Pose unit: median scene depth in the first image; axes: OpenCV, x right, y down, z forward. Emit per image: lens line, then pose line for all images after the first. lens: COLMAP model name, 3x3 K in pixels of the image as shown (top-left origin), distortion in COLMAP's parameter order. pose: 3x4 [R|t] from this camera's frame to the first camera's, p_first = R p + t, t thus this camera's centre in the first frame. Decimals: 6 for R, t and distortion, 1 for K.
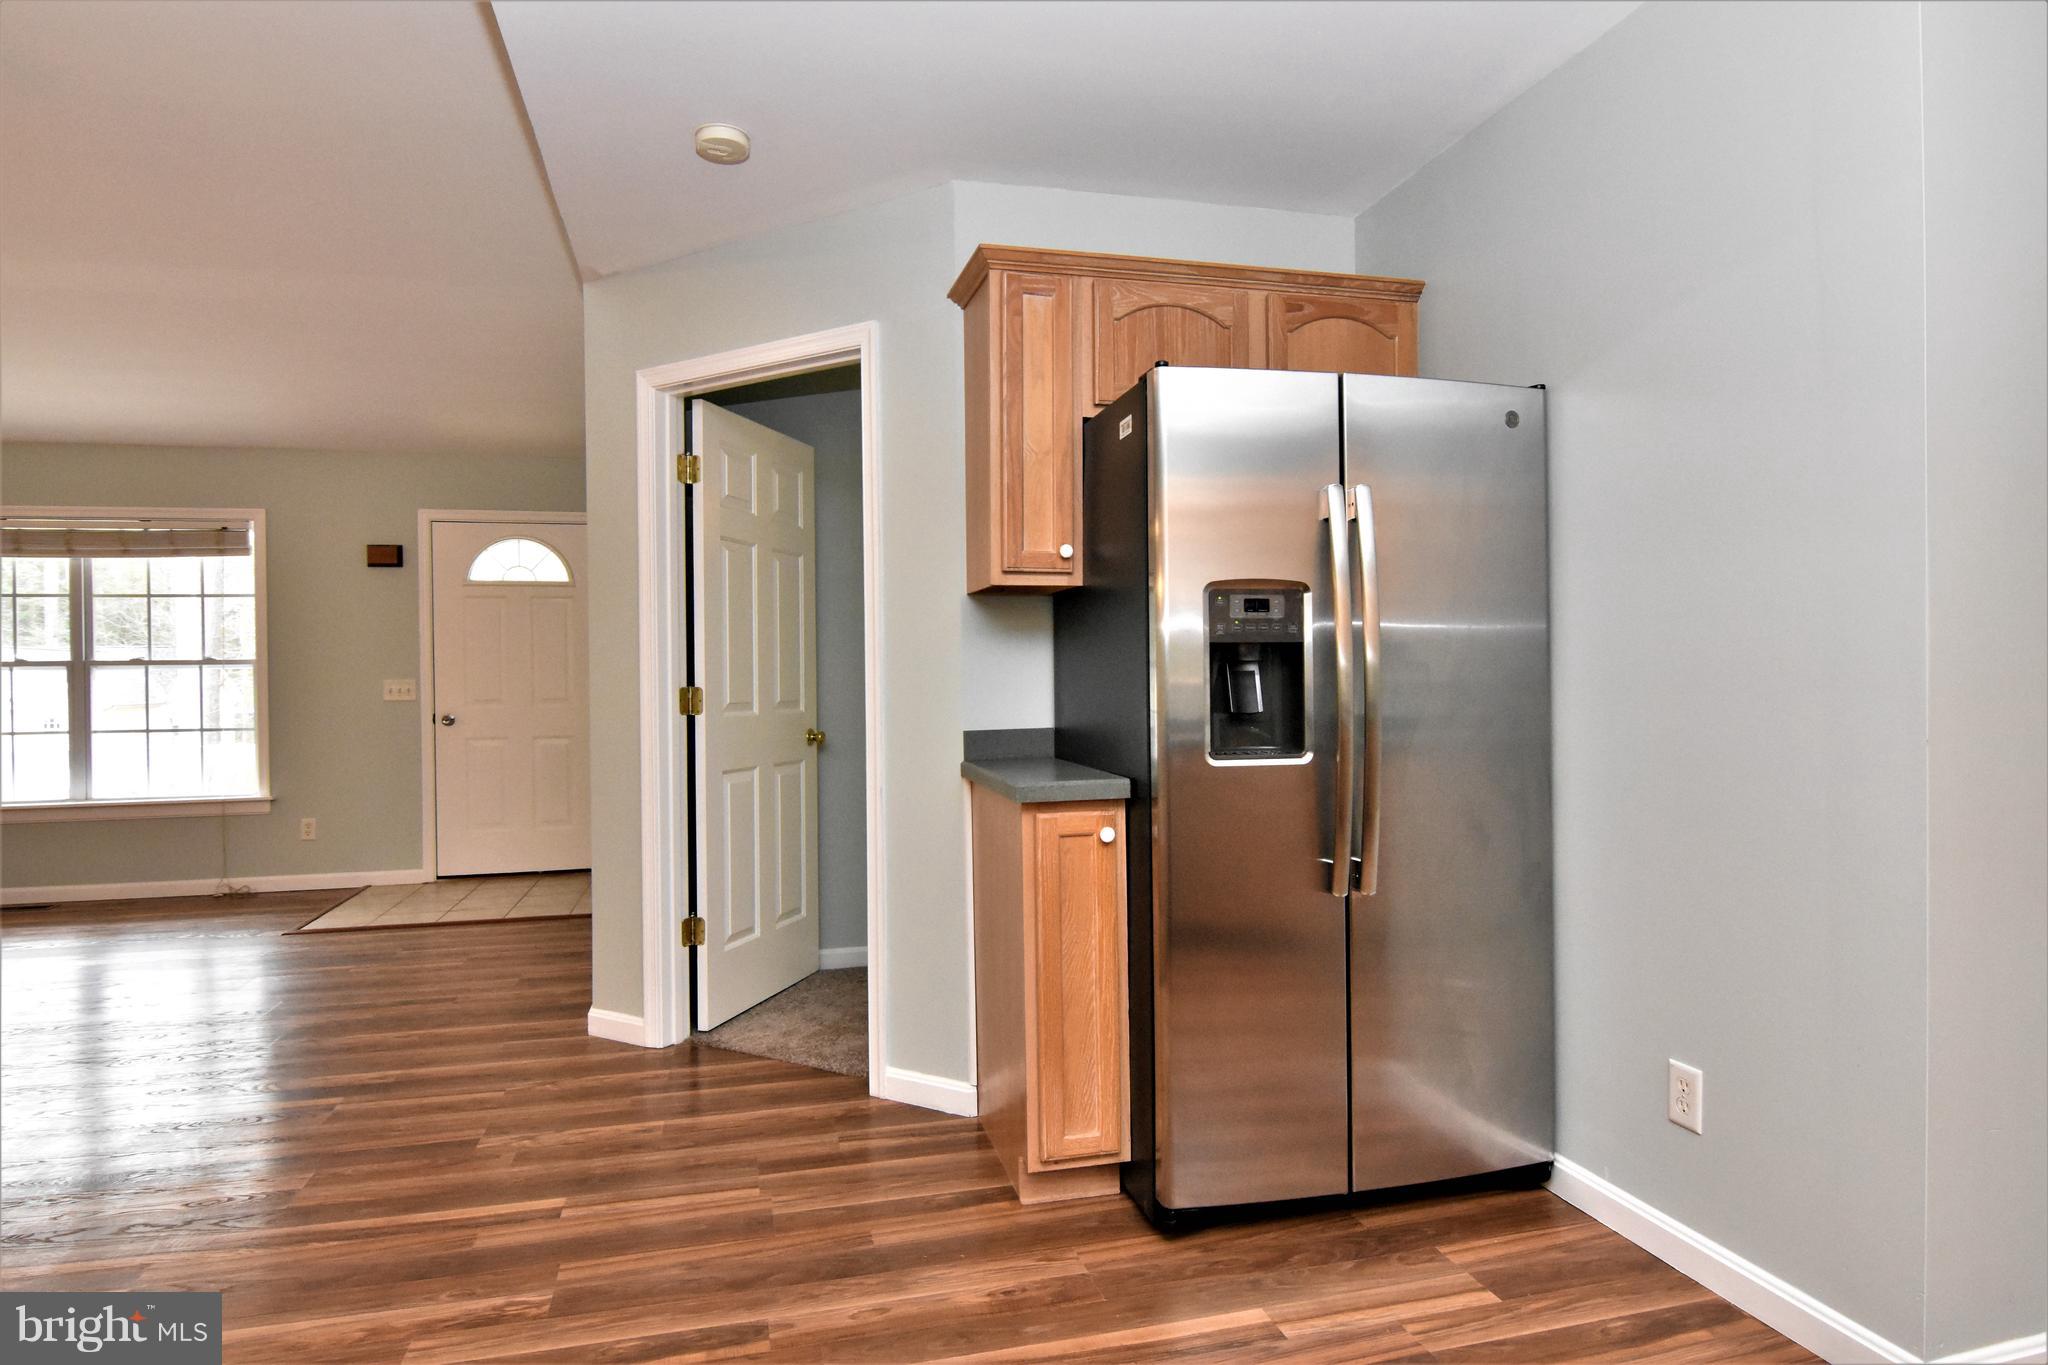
lens RADIAL K [[1140.2, 0, 1020.7], [0, 1140.2, 683.3], [0, 0, 1]] dist [-0.001870, -0.014848]
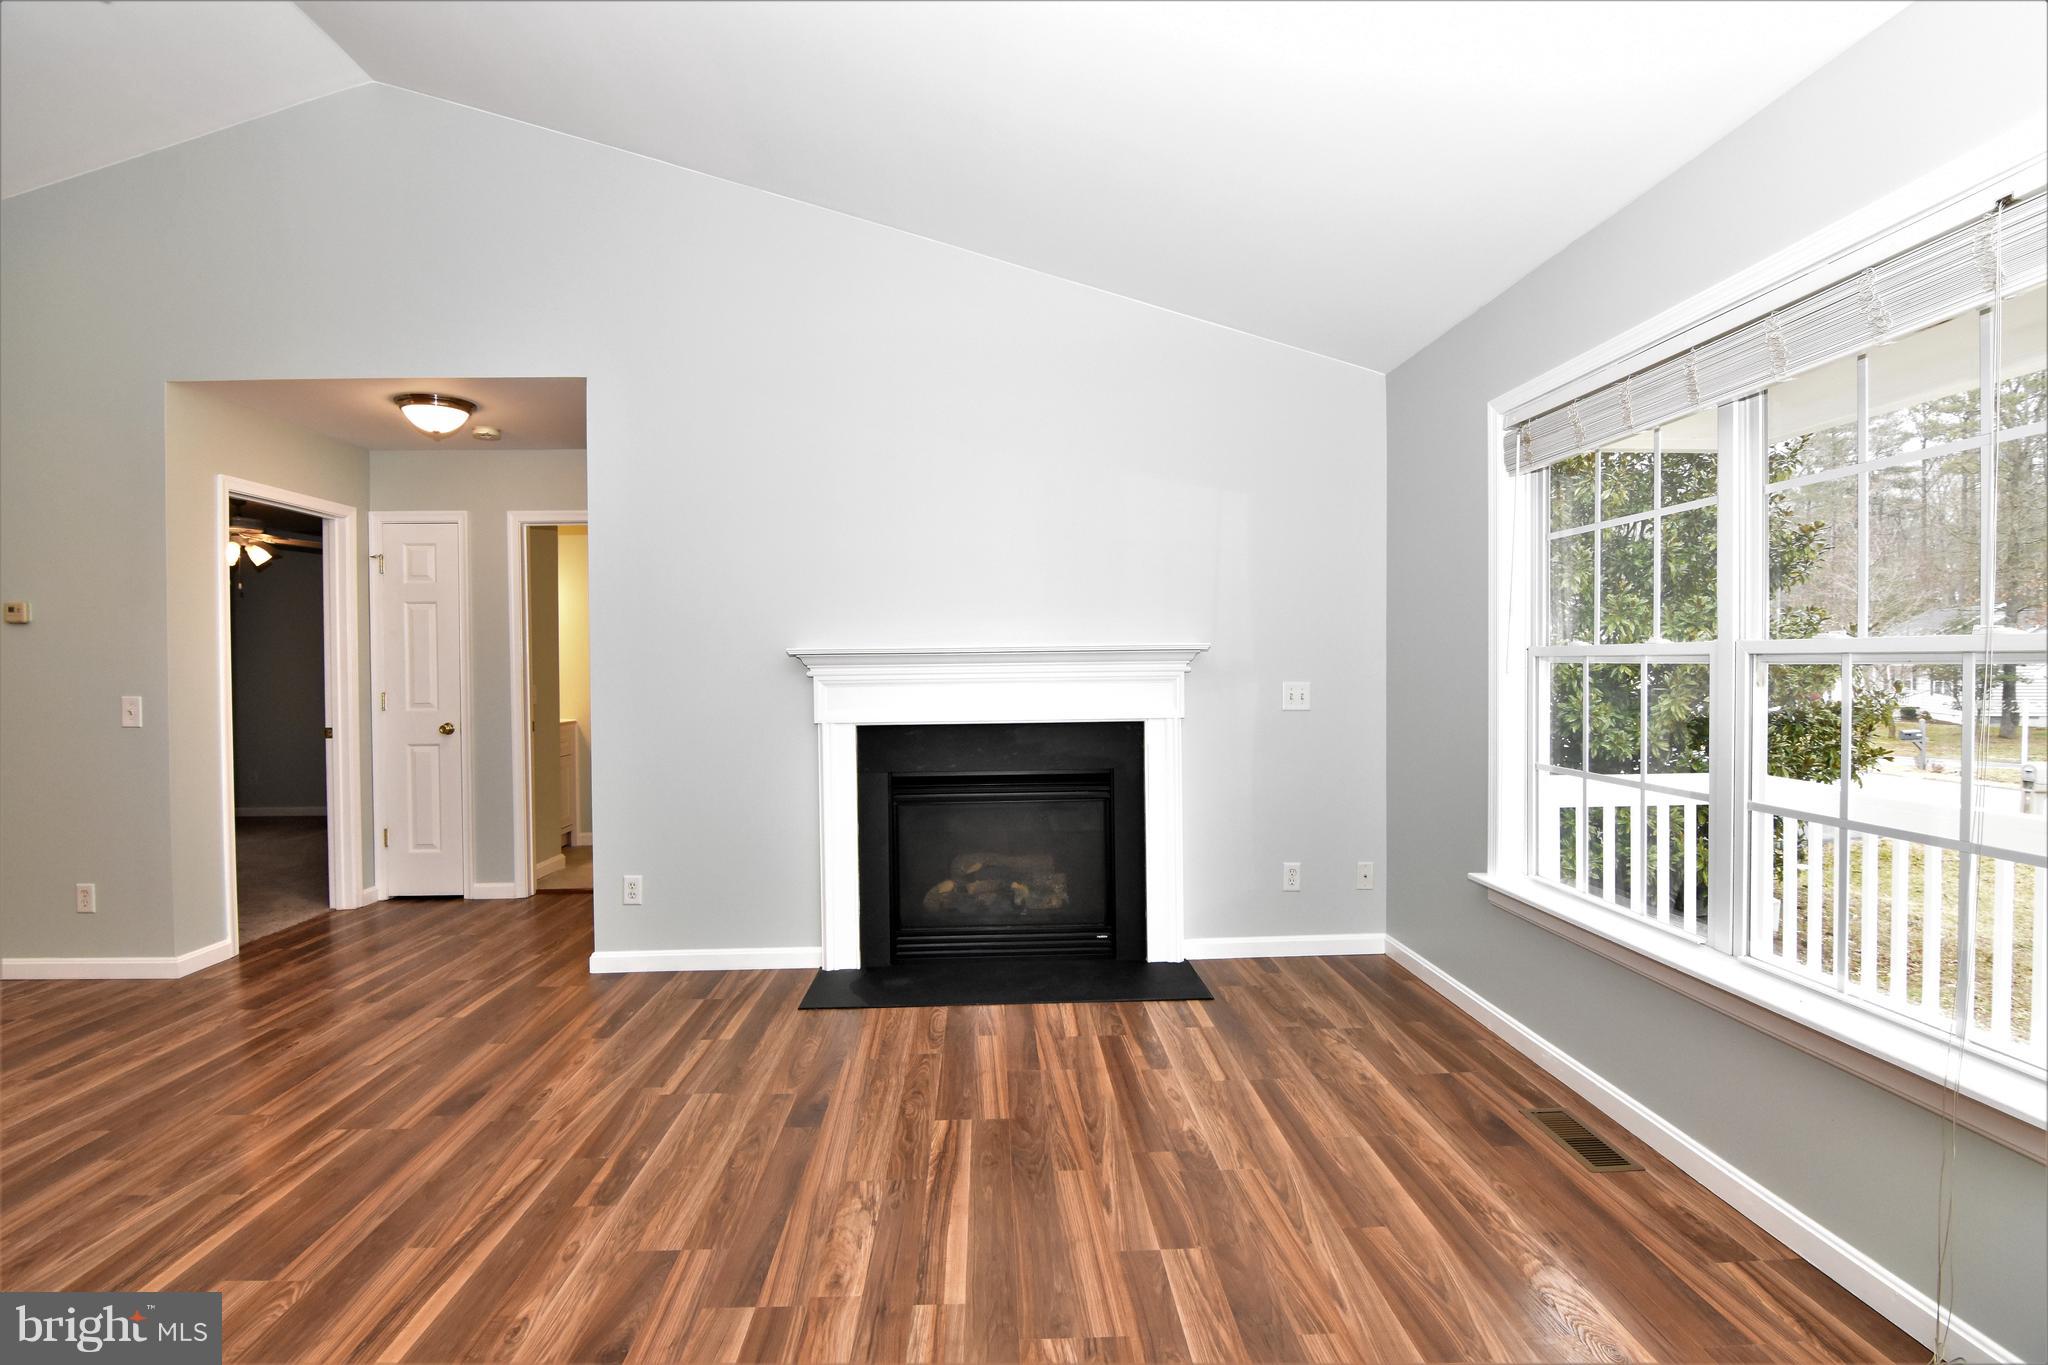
lens RADIAL K [[988.3, 0, 1020.0], [0, 988.3, 679.8], [0, 0, 1]] dist [-0.004791, -0.011956]
pose [[-0.224053, 0.032264, -0.974043, -0.392002], [0.006544, 0.999479, 0.031602, -0.018846], [0.974555, 0.000706, -0.224148, 0.806125]]
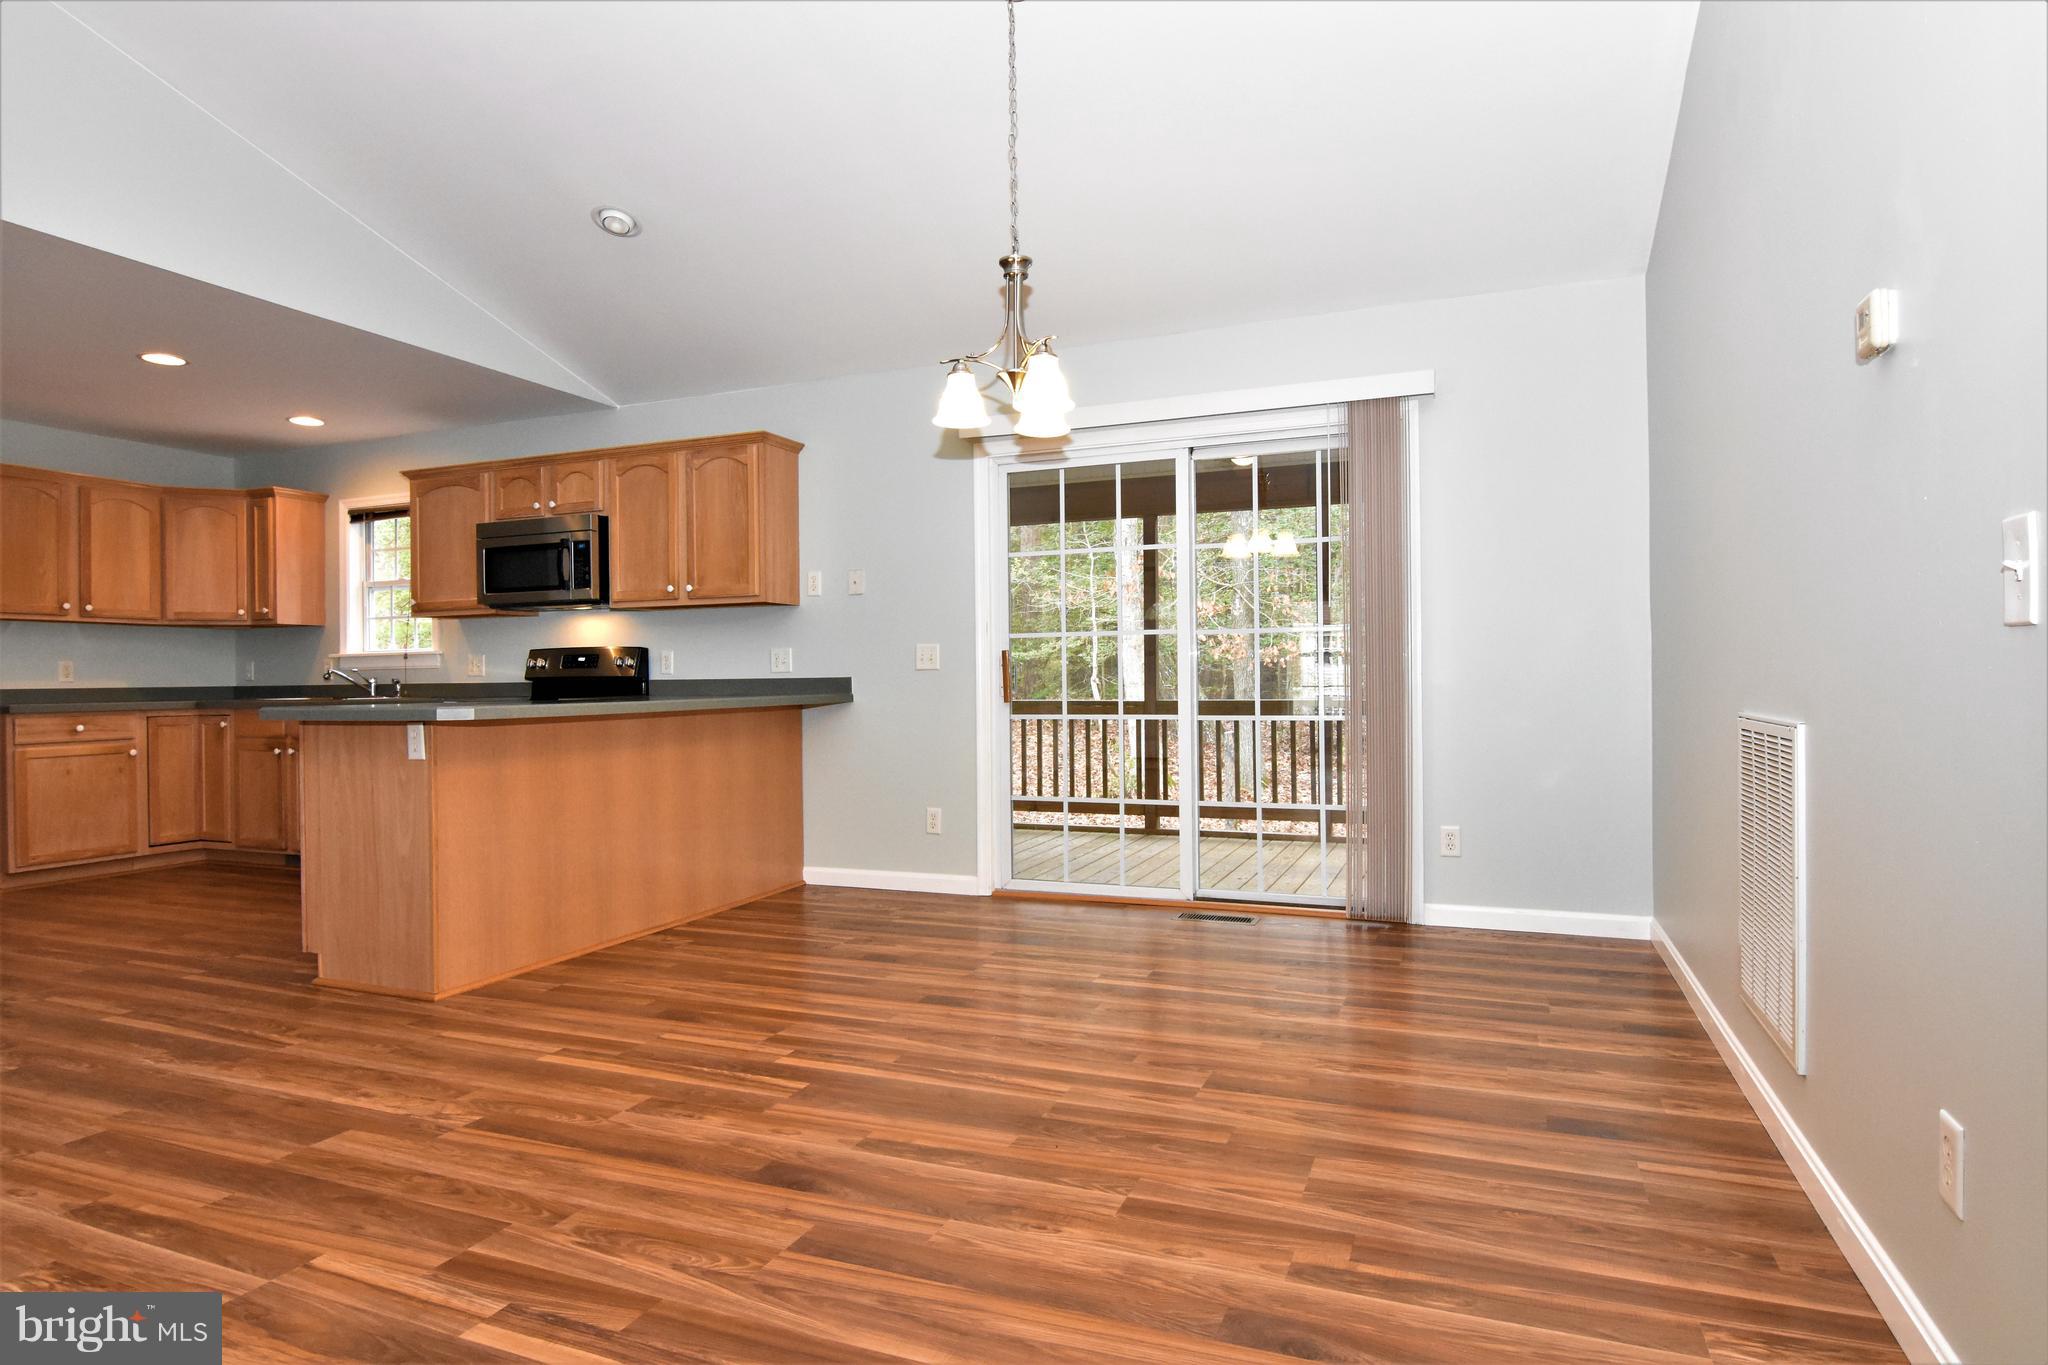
lens RADIAL K [[1140.2, 0, 1020.7], [0, 1140.2, 683.3], [0, 0, 1]] dist [-0.001870, -0.014848]
pose [[-0.797339, 0.020652, 0.603178, -0.868553], [0.025761, 0.999668, -0.000173, 0.035389], [-0.602981, 0.015401, -0.797607, 0.364415]]
